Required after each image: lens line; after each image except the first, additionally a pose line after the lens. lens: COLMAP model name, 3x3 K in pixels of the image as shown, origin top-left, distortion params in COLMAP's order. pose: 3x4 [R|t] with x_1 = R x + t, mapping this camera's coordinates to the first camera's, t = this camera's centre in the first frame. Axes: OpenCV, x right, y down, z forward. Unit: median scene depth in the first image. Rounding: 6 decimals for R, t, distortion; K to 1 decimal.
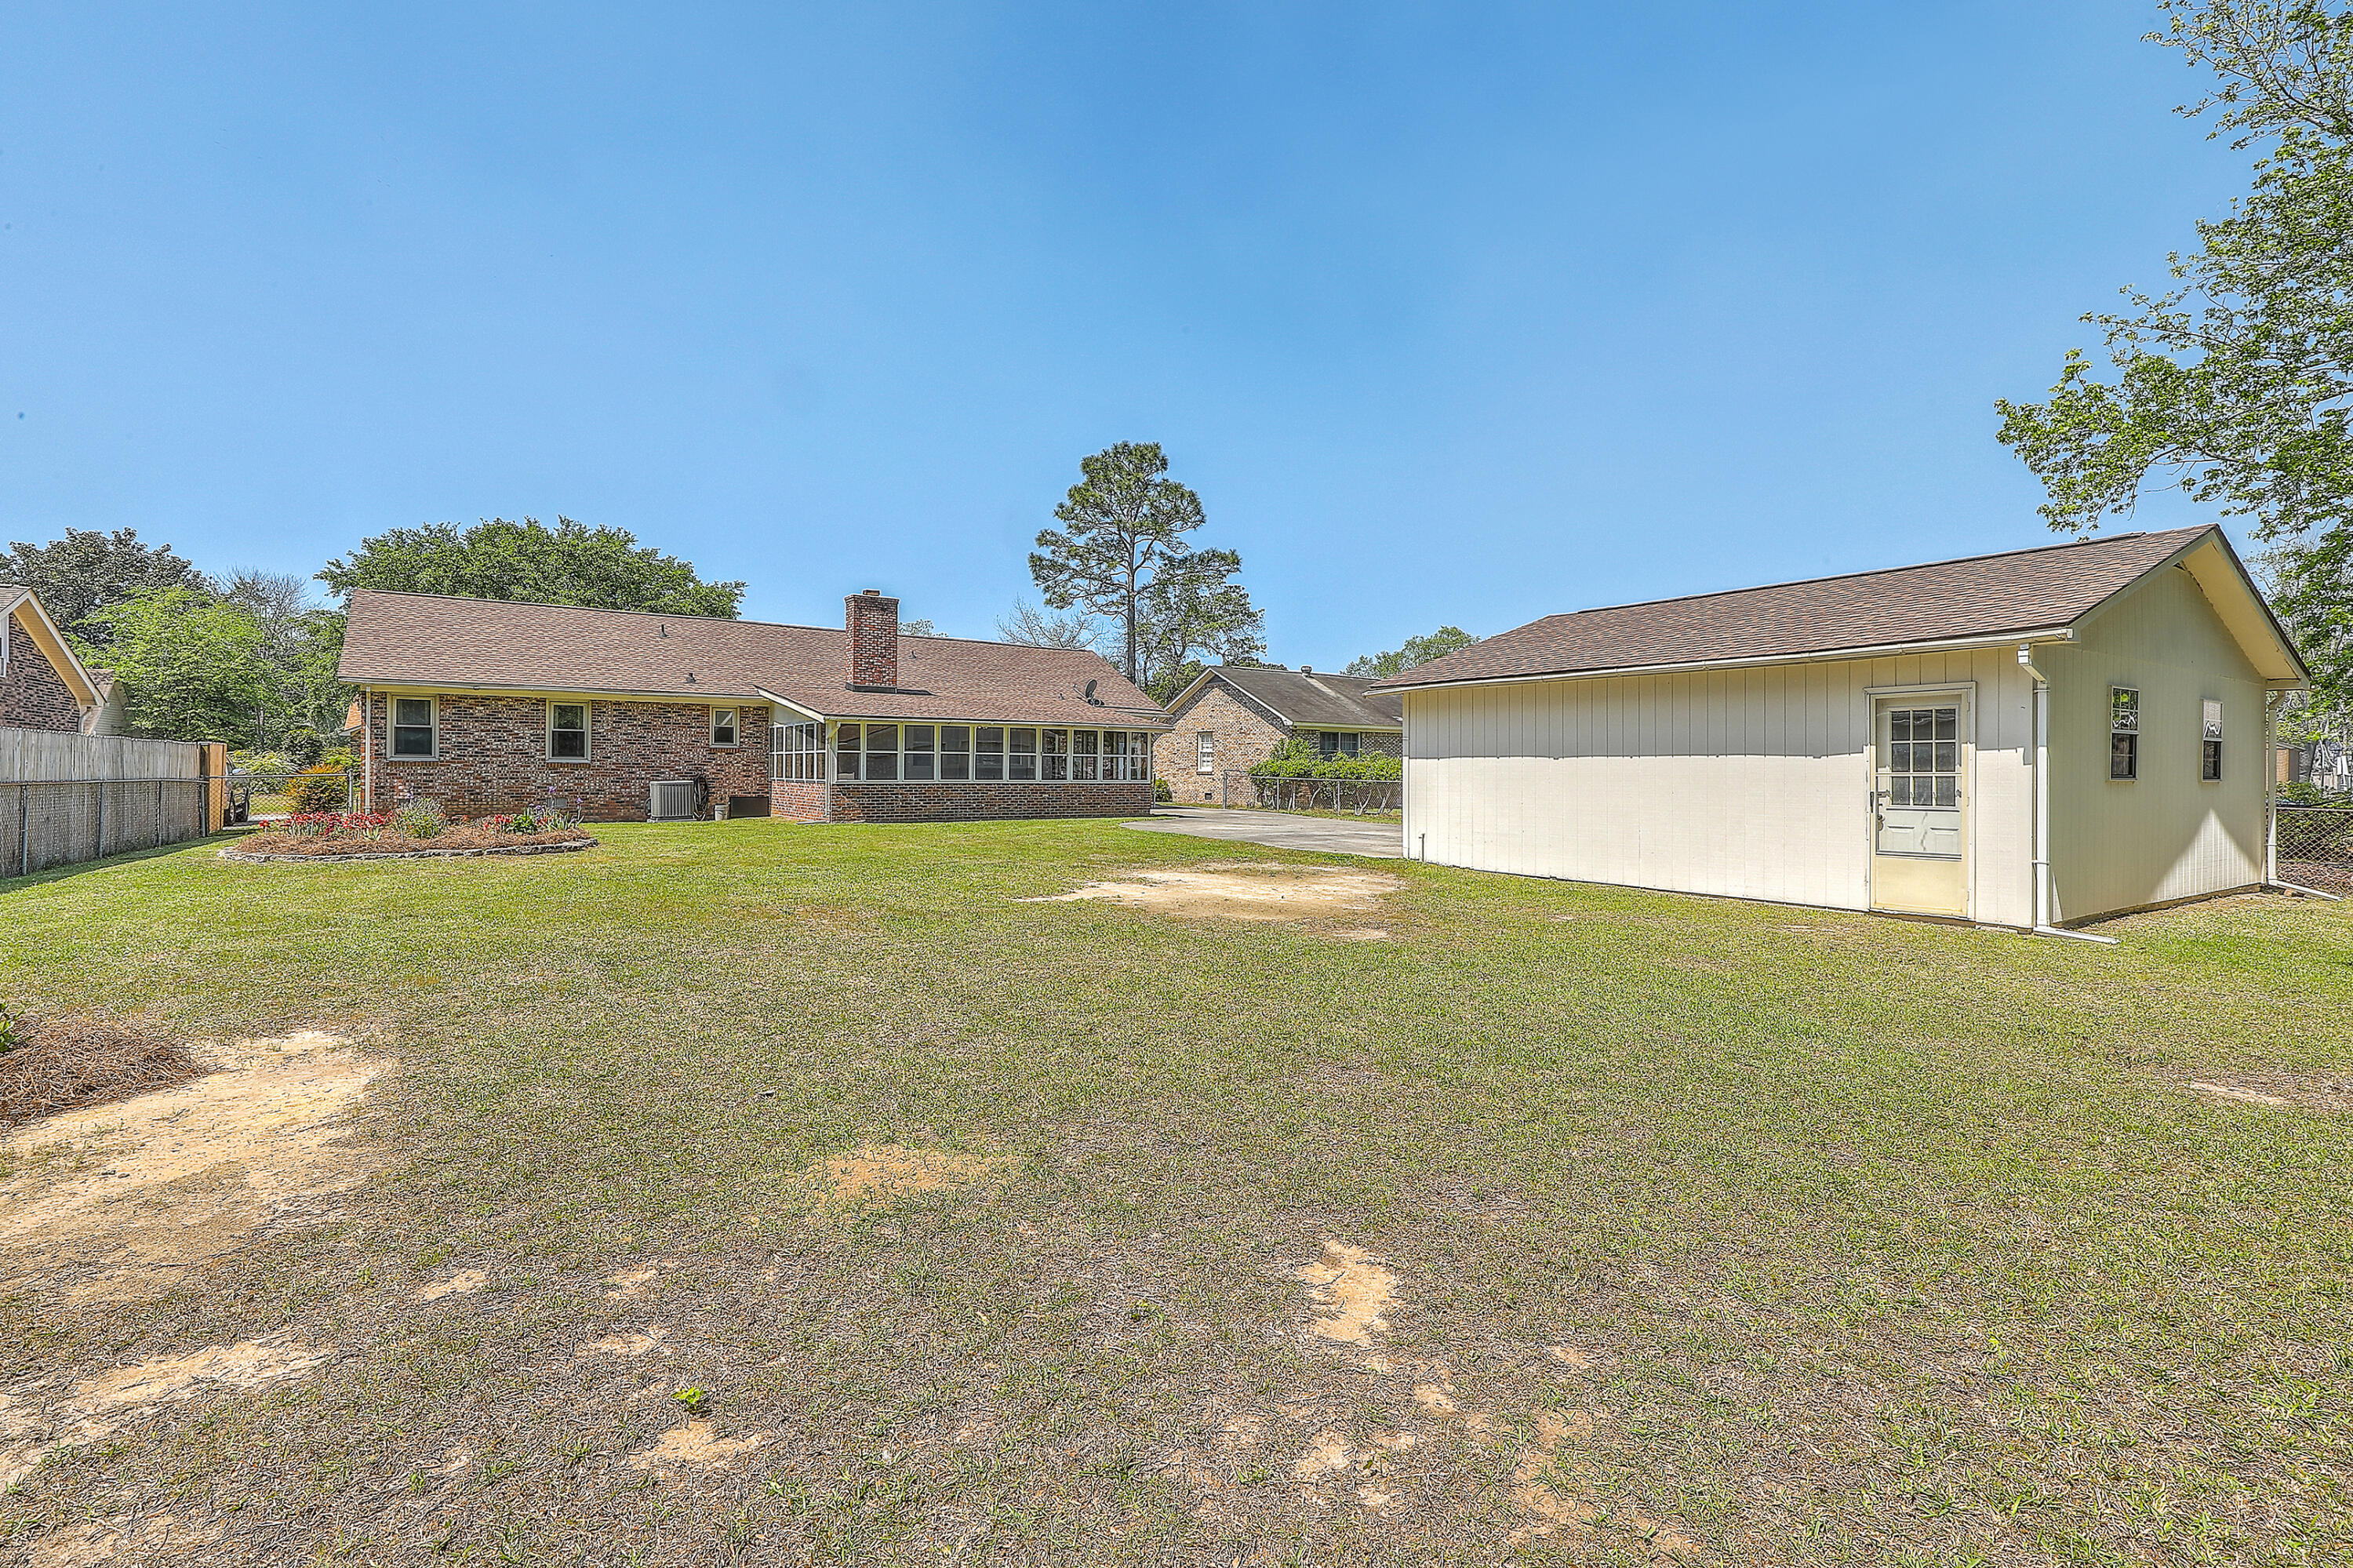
lens RADIAL K [[1058.6, 0, 1200.4], [0, 1058.6, 775.9], [0, 0, 1]] dist [0.001663, 0.000105]
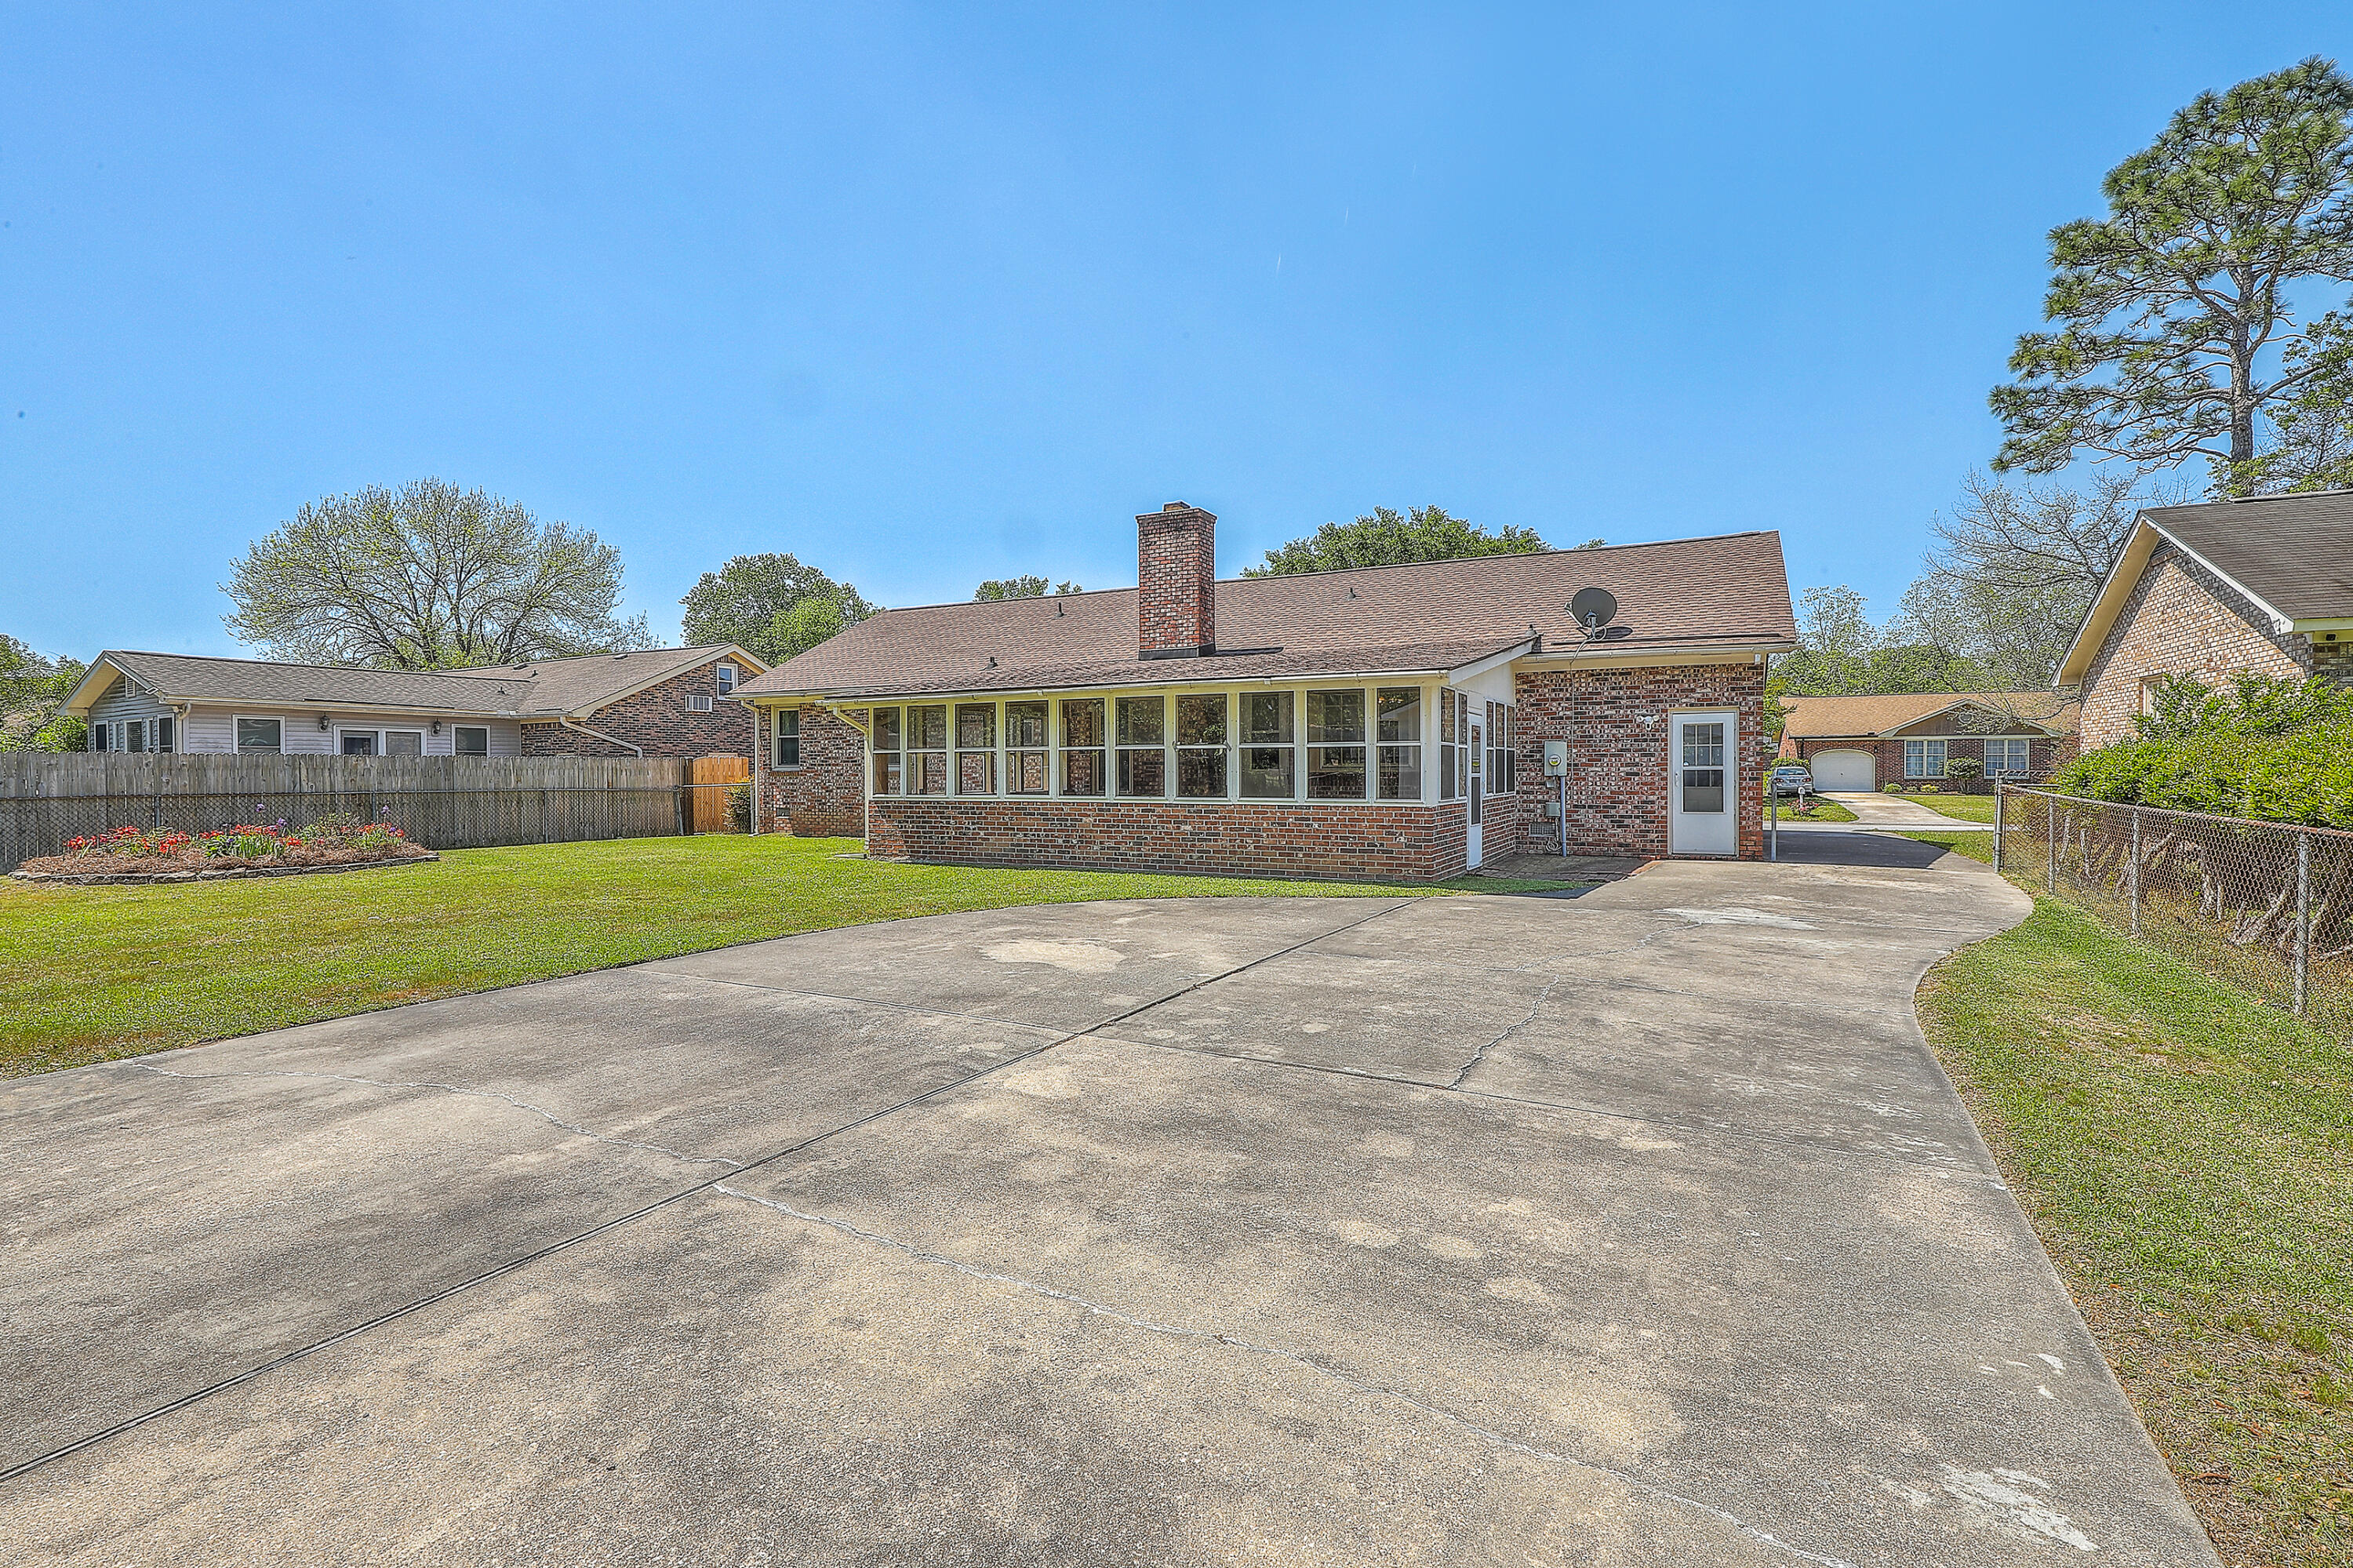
lens RADIAL K [[1058.6, 0, 1200.4], [0, 1058.6, 775.9], [0, 0, 1]] dist [0.001663, 0.000105]
pose [[0.456498, -0.004032, -0.889715, 0.308618], [-0.000063, 0.999990, -0.004564, -0.004172], [0.889724, 0.002140, 0.456493, 0.797993]]
